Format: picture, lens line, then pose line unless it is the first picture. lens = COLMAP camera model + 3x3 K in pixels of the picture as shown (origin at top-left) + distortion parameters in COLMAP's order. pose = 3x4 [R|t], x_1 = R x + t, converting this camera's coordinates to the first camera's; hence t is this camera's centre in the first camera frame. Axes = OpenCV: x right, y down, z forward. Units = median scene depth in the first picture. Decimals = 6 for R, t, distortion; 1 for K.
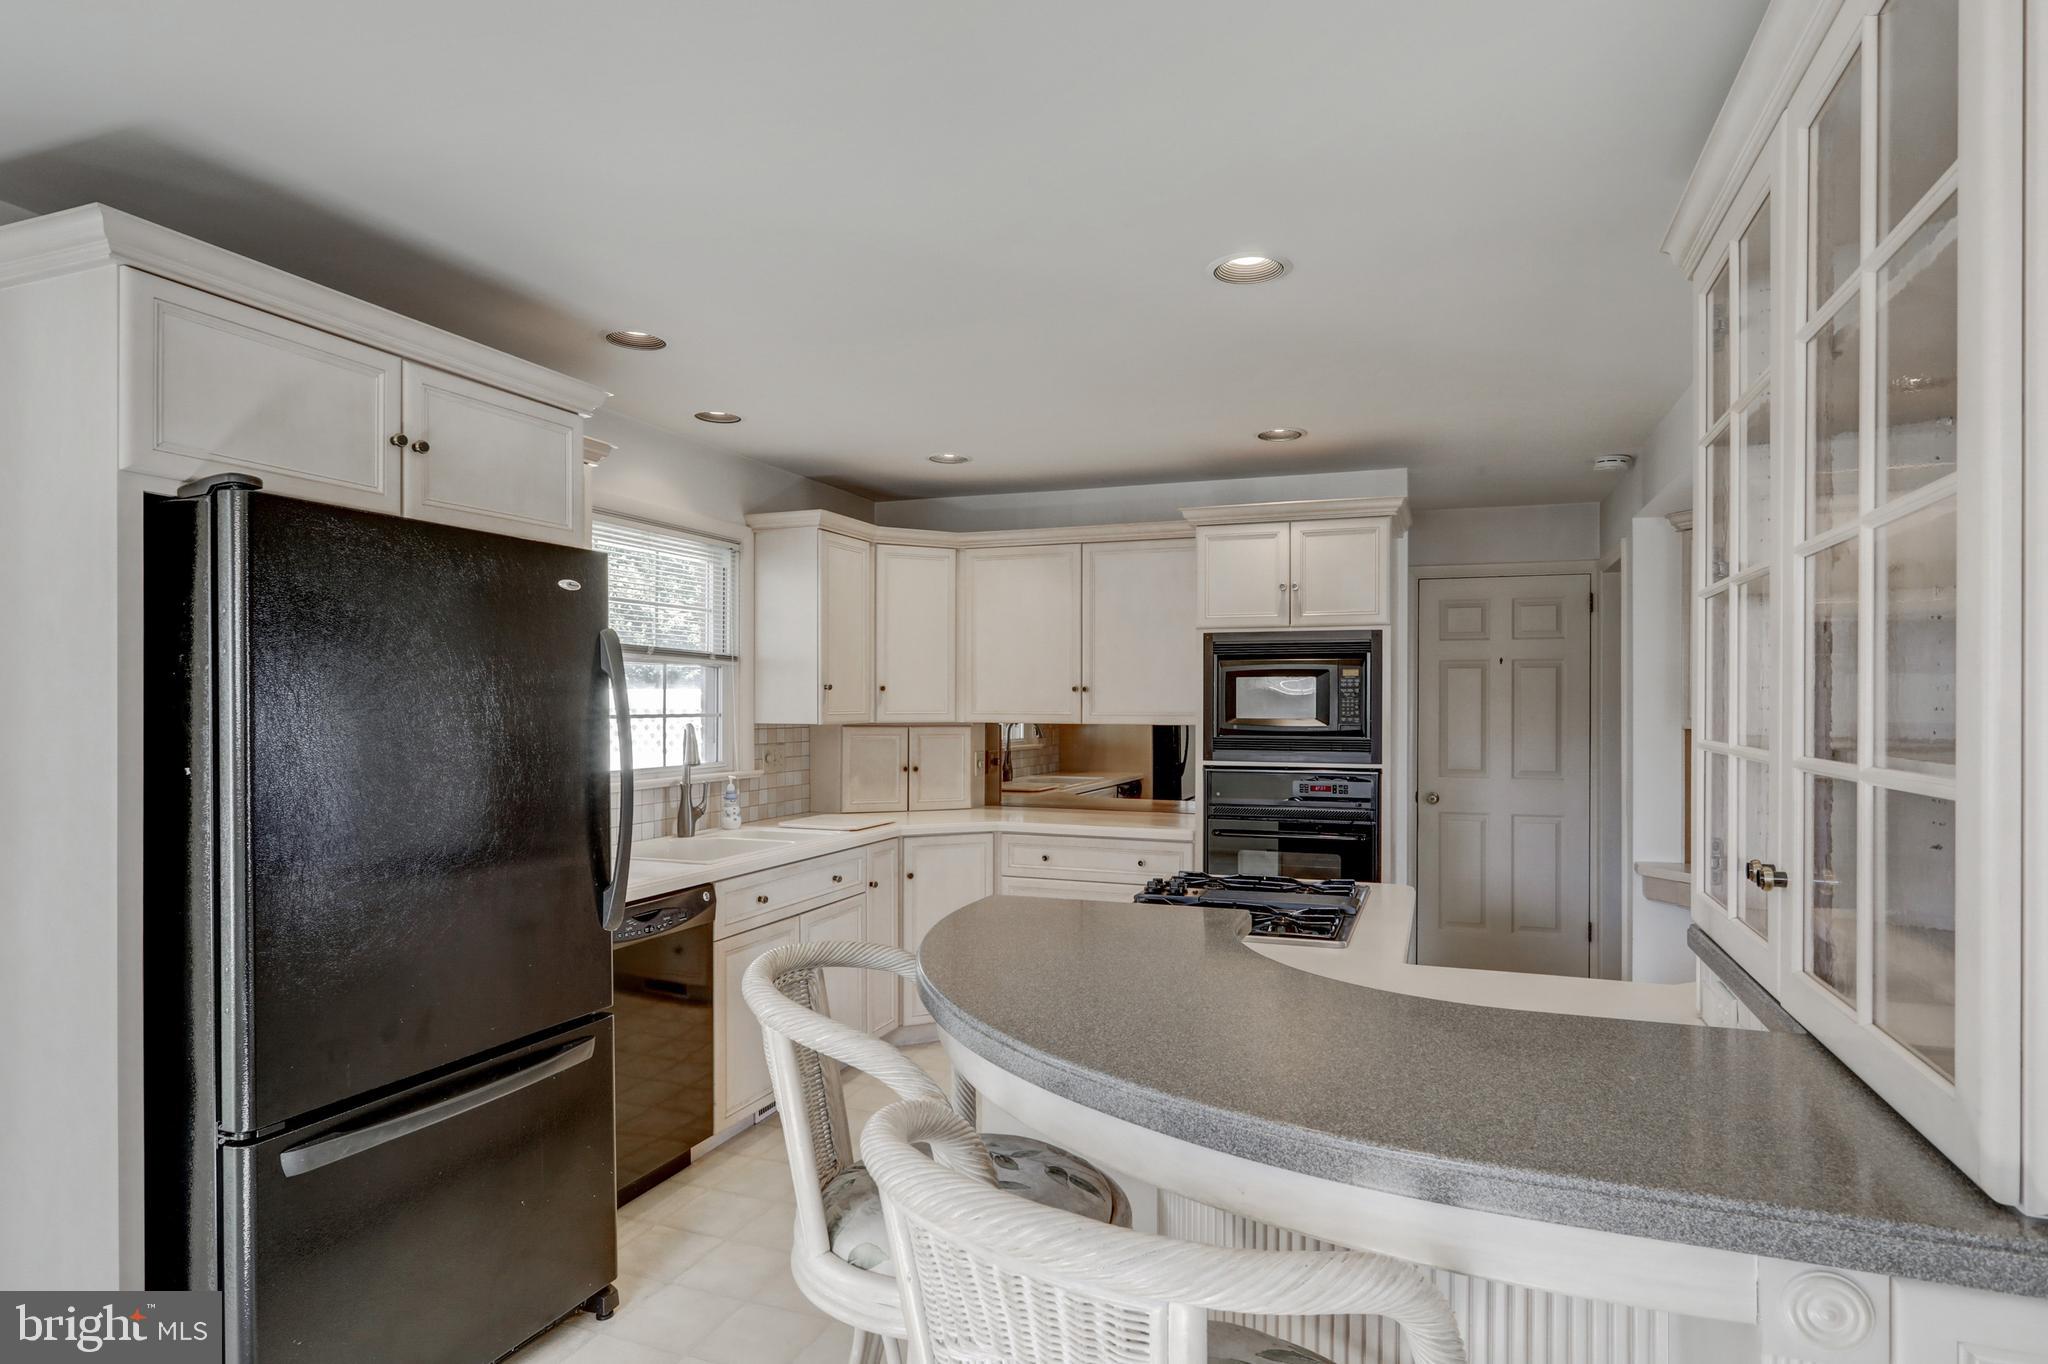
lens RADIAL K [[1086.0, 0, 1065.6], [0, 1086.0, 709.8], [0, 0, 1]] dist [-0.005123, -0.000547]
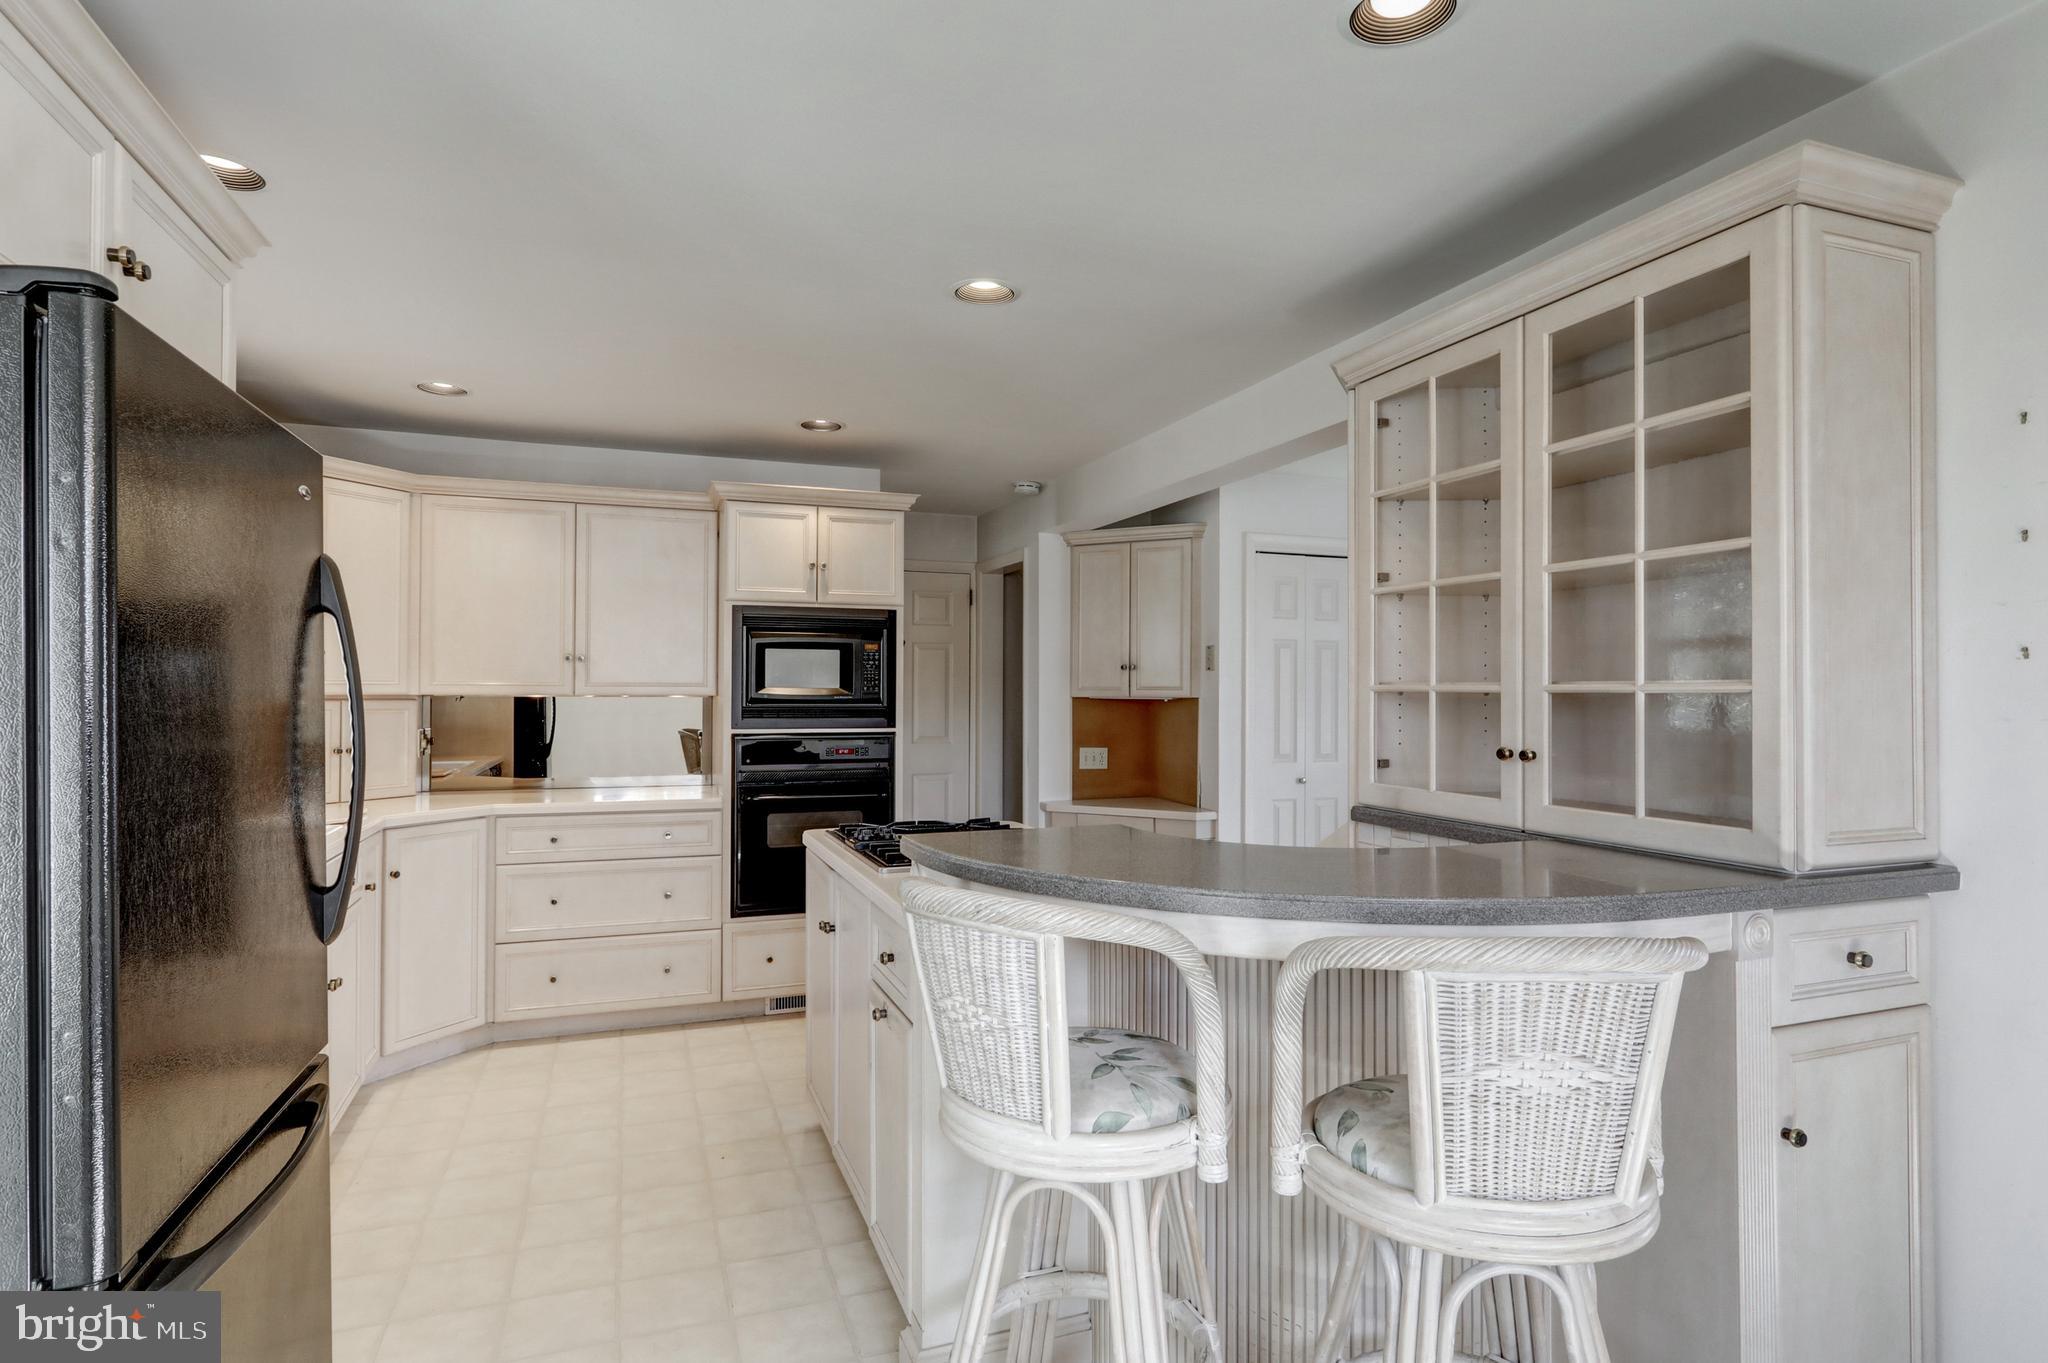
lens RADIAL K [[1057.5, 0, 1024.0], [0, 1057.5, 681.5], [0, 0, 1]] dist [-0.001226, 0.000415]
pose [[0.767607, 0.006097, 0.640892, -0.306679], [0.002697, 0.999915, -0.012742, 0.015379], [-0.640915, 0.011510, 0.767525, 0.058821]]
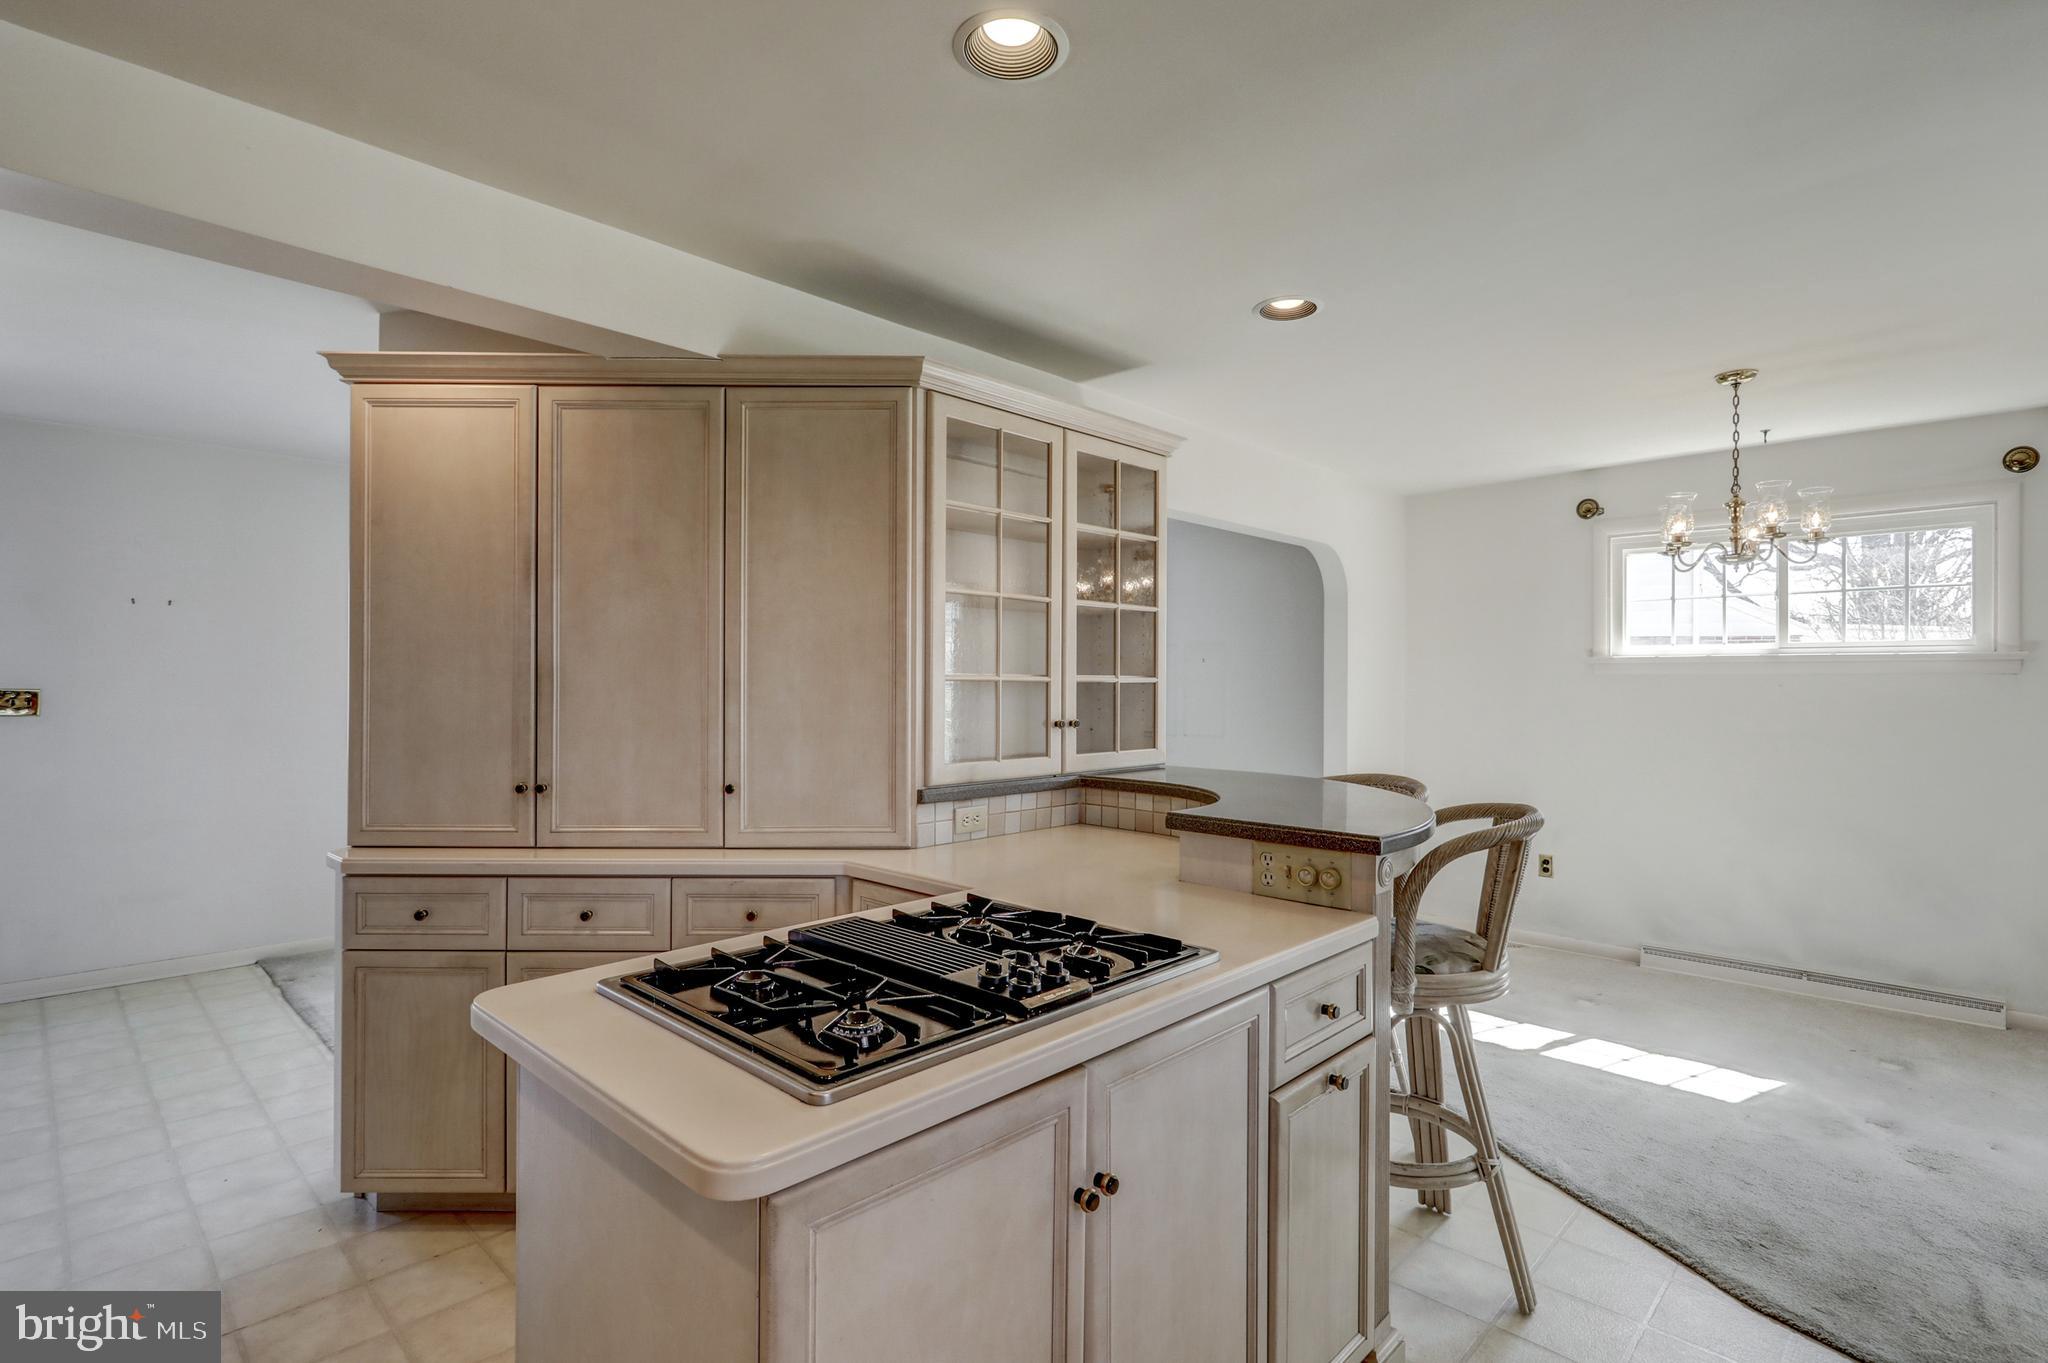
lens RADIAL K [[1009.4, 0, 1050.7], [0, 1009.4, 683.9], [0, 0, 1]] dist [-0.003240, -0.000020]
pose [[-0.921567, -0.005971, 0.388174, -0.071465], [-0.004572, 0.999979, 0.004526, 0.013113], [-0.388193, 0.002396, -0.921575, 0.959057]]
